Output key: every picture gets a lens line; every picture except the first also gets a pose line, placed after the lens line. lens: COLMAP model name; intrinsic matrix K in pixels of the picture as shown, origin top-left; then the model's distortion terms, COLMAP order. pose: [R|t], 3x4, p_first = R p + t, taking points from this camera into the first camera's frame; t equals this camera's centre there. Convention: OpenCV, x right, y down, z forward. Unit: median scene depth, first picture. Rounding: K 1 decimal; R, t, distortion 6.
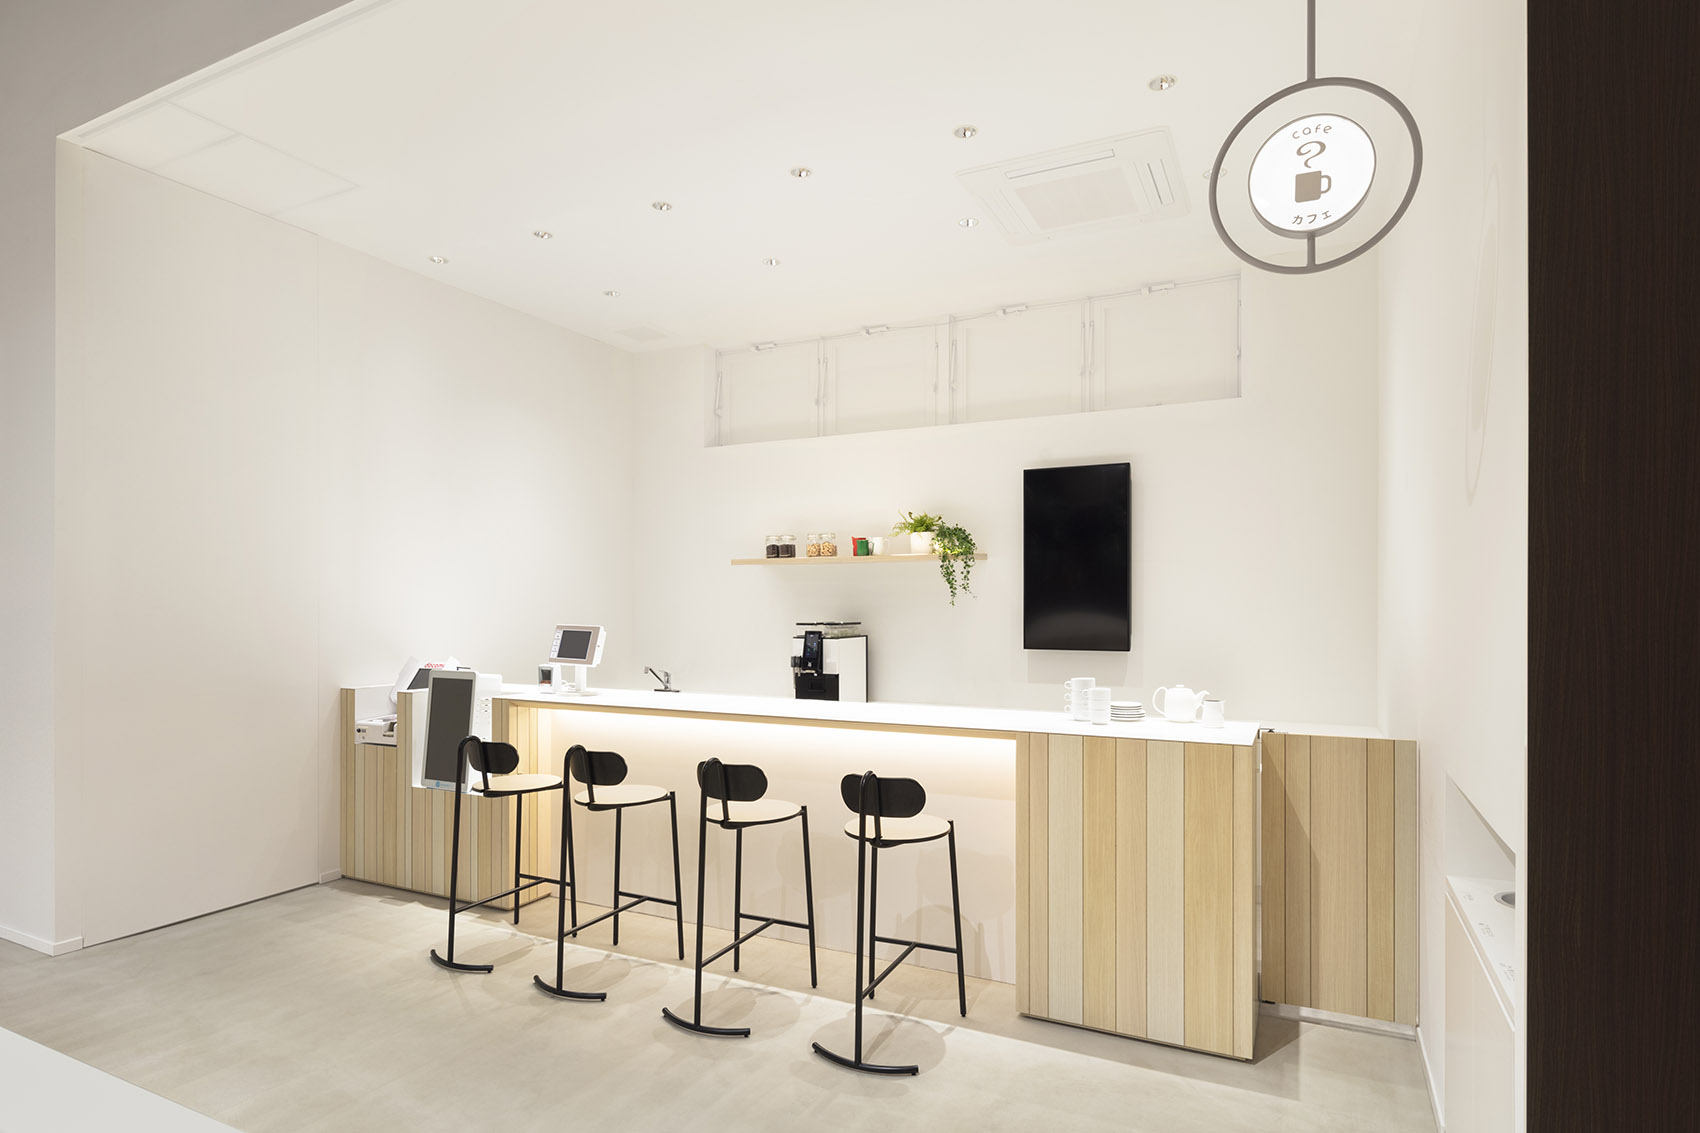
lens RADIAL K [[933.4, 0, 847.5], [0, 933.4, 599.5], [0, 0, 1]] dist [0.009215, 0.000685]
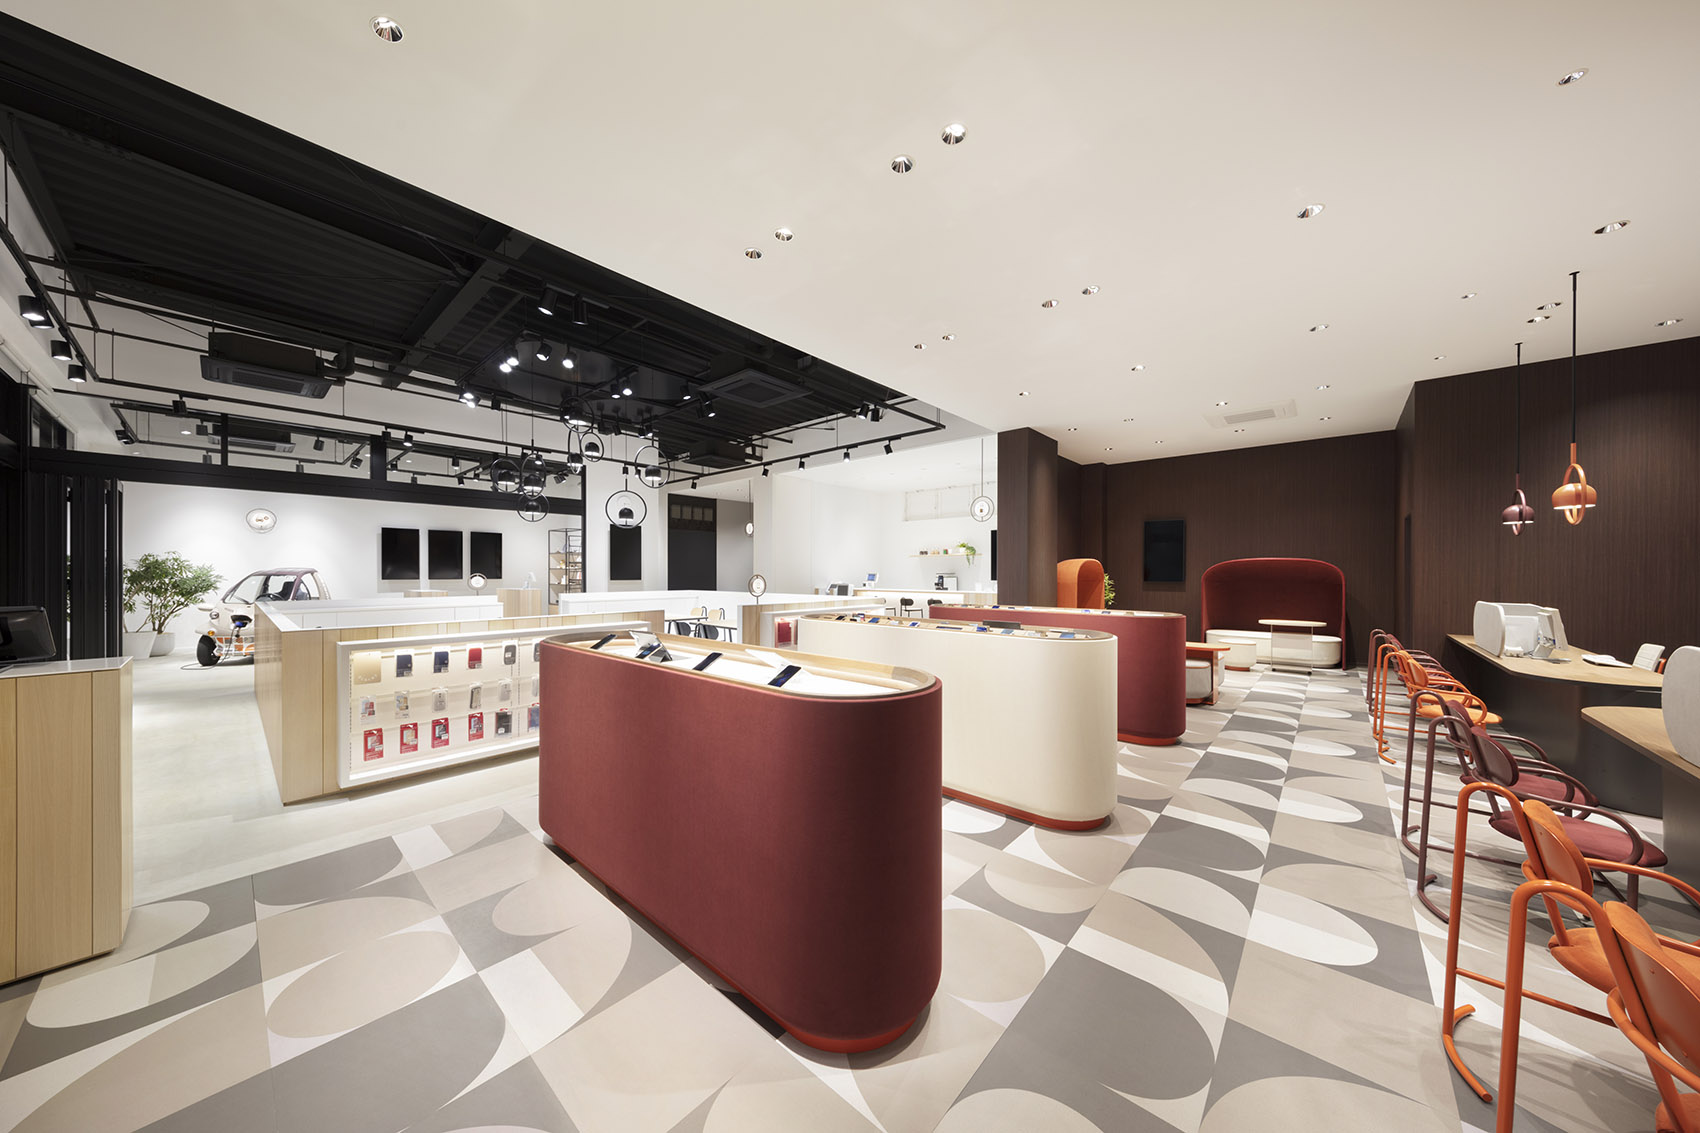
lens RADIAL K [[515.6, 0, 849.9], [0, 515.6, 572.5], [0, 0, 1]] dist [-0.013800, -0.000247]
pose [[0.967532, 0.001835, -0.252740, 0.281129], [0.000657, 0.999952, 0.009775, 0.005008], [0.252746, -0.009623, 0.967485, -1.767227]]
